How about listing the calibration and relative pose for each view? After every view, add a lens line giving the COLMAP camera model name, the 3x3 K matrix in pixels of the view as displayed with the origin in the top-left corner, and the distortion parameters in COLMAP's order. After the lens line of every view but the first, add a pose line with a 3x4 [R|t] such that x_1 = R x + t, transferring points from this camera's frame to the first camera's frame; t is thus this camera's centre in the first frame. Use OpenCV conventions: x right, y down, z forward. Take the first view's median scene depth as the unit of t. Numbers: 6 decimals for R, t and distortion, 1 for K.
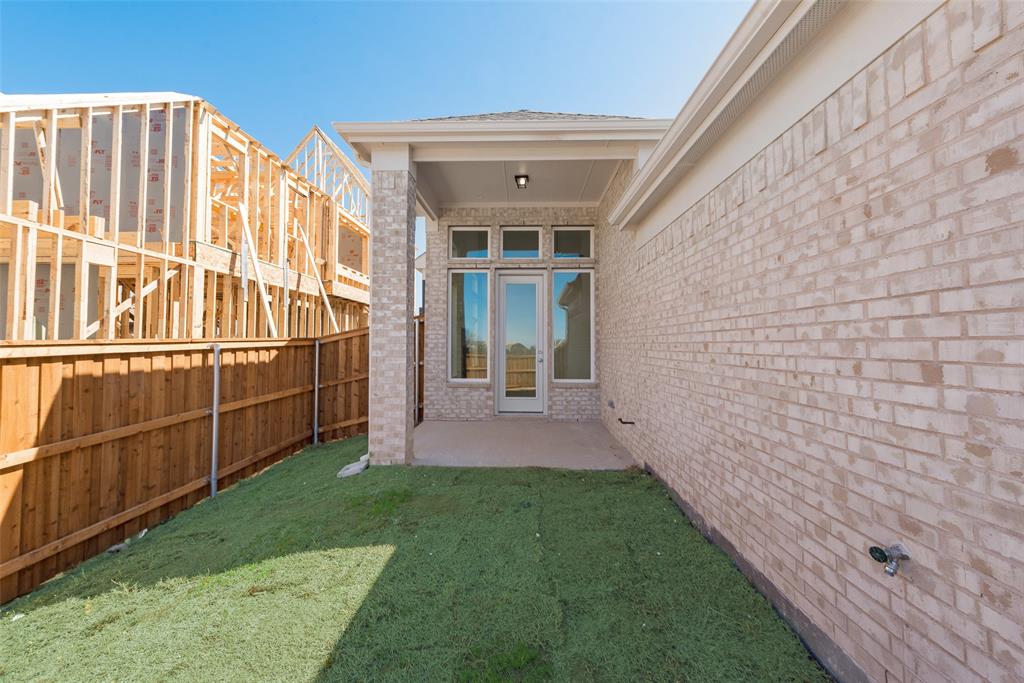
lens RADIAL K [[415.5, 0, 512.0], [0, 415.5, 341.5], [0, 0, 1]] dist [0.000581, -0.000707]
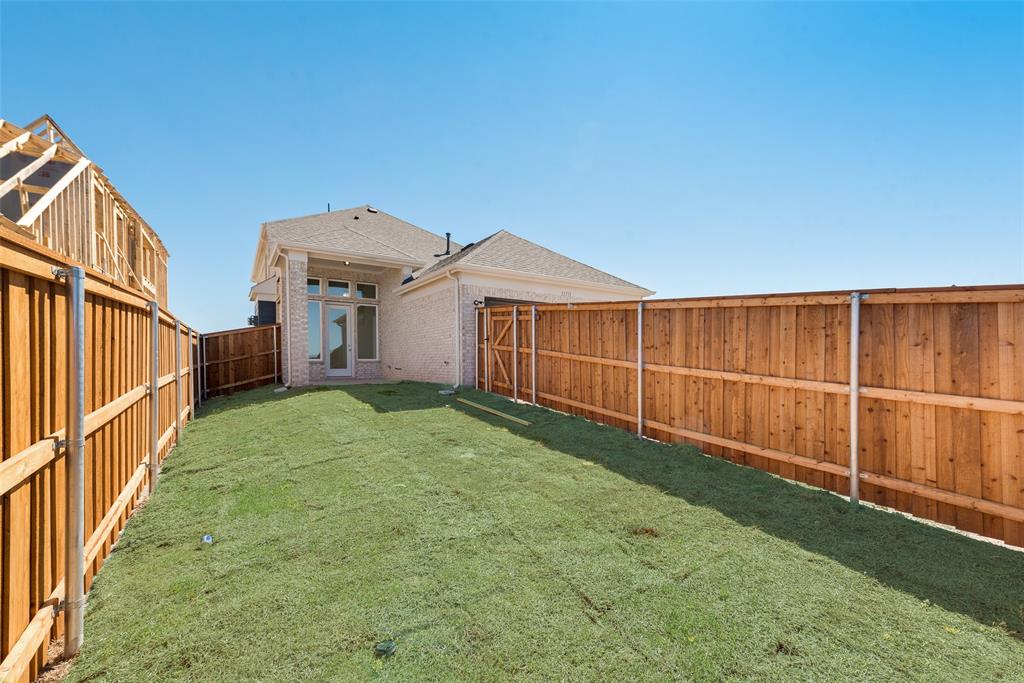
lens RADIAL K [[415.5, 0, 512.0], [0, 415.5, 341.5], [0, 0, 1]] dist [0.000581, -0.000707]
pose [[0.823528, 0.026251, 0.566668, -0.418246], [-0.004131, 0.999180, -0.040284, 0.083644], [-0.567260, 0.030834, 0.822961, -1.056019]]
